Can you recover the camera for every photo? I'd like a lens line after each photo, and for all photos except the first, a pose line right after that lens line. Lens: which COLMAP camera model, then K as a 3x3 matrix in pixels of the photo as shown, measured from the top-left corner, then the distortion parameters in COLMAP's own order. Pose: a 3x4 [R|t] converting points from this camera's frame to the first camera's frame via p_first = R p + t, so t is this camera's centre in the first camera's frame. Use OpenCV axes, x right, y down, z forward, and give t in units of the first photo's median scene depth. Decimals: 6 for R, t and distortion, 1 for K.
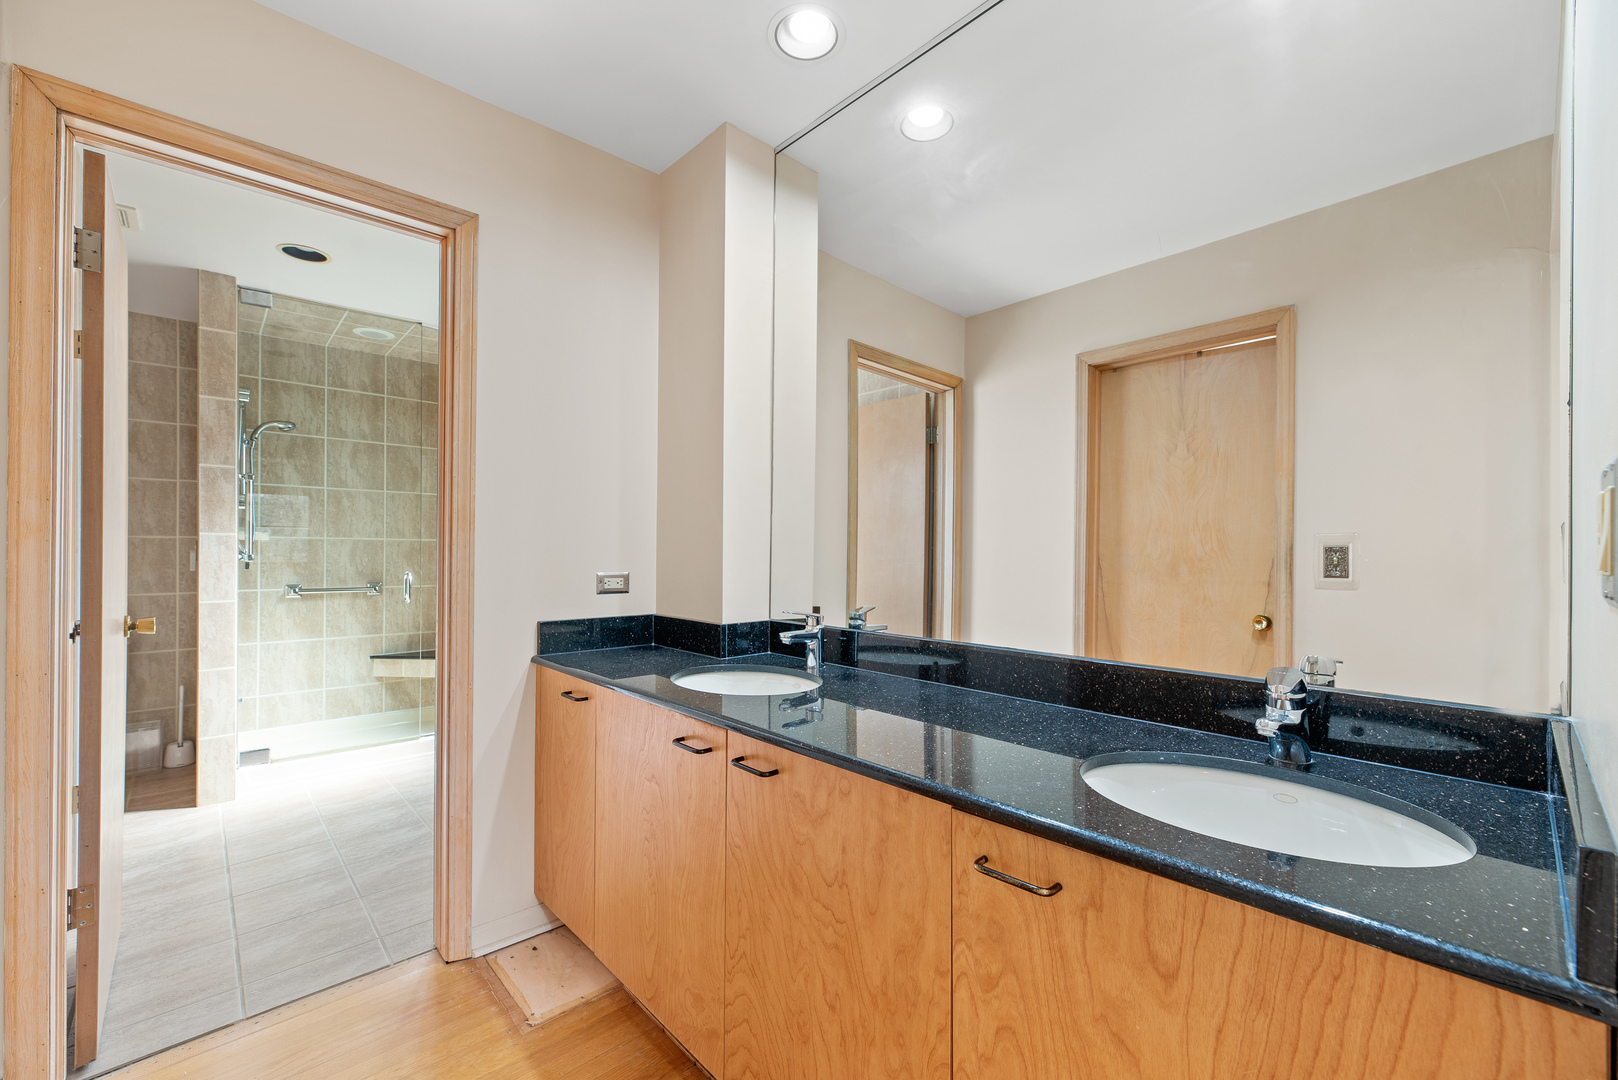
lens RADIAL K [[648.9, 0, 808.6], [0, 648.9, 550.3], [0, 0, 1]] dist [0.000468, 0.000165]
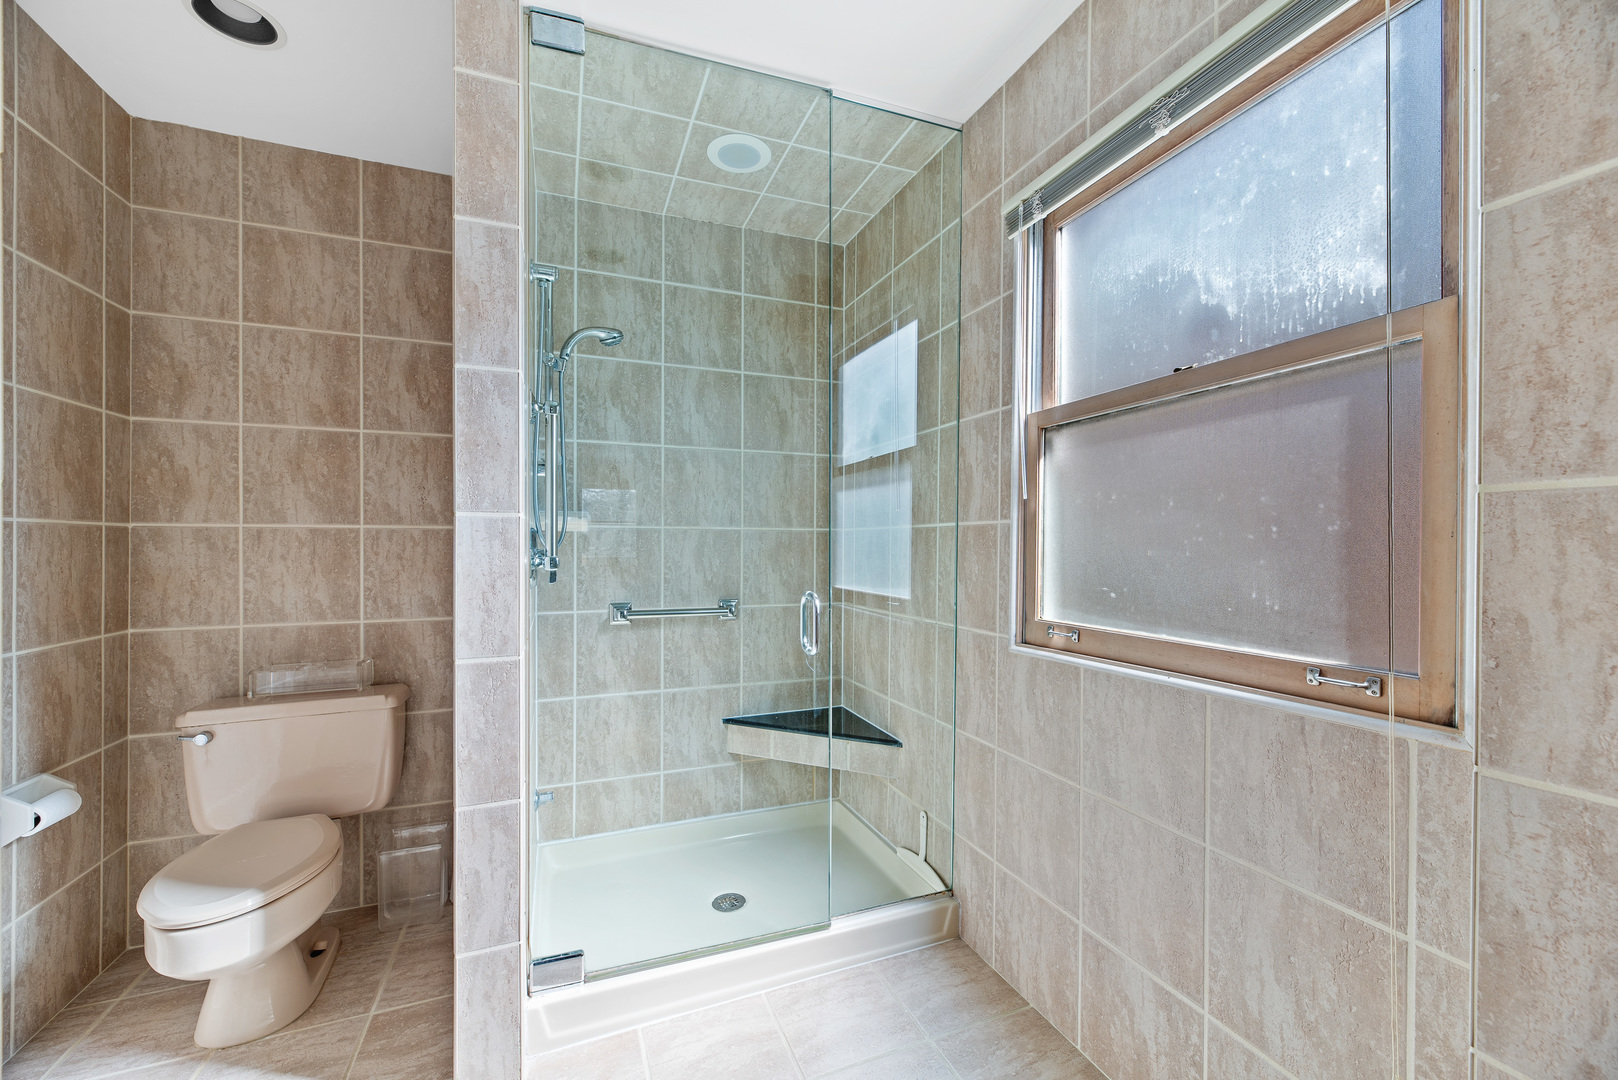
lens RADIAL K [[648.9, 0, 809.7], [0, 648.9, 541.8], [0, 0, 1]] dist [0.000468, 0.000165]
pose [[0.926342, -0.003287, -0.376670, -0.378361], [0.002906, 0.999995, -0.001579, -0.003494], [0.376673, 0.000368, 0.926346, 0.475599]]
